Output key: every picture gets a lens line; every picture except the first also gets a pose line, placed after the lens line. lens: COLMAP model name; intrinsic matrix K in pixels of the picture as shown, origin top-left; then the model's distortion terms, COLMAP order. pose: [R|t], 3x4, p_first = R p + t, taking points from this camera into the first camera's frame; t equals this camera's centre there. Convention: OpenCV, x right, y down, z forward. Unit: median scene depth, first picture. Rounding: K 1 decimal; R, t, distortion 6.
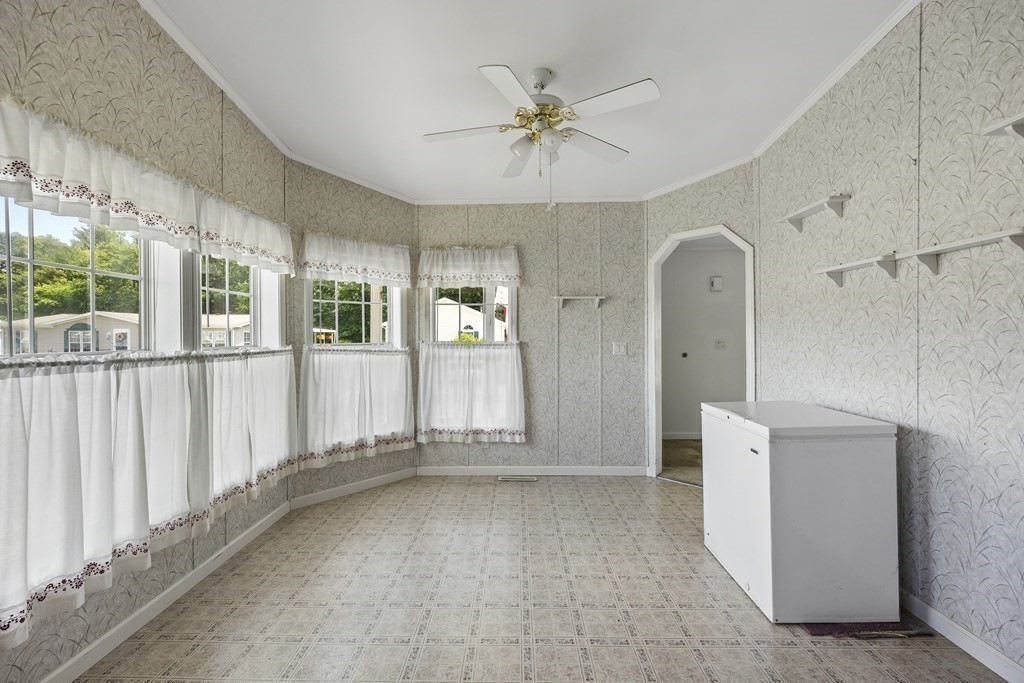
lens RADIAL K [[415.1, 0, 509.5], [0, 415.1, 338.5], [0, 0, 1]] dist [0.000348, -0.000062]
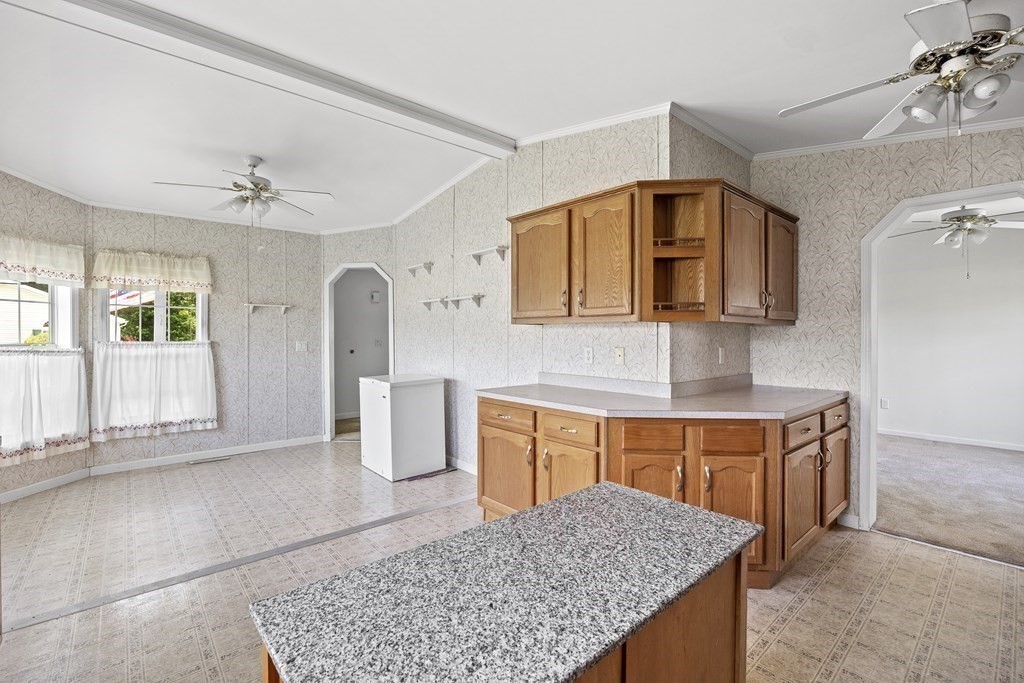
lens RADIAL K [[459.2, 0, 512.6], [0, 459.2, 335.3], [0, 0, 1]] dist [-0.018216, -0.000295]
pose [[0.746558, 0.002161, 0.665317, -0.192250], [0.002972, 0.999974, -0.006583, 0.001575], [-0.665313, 0.006892, 0.746532, -0.500647]]
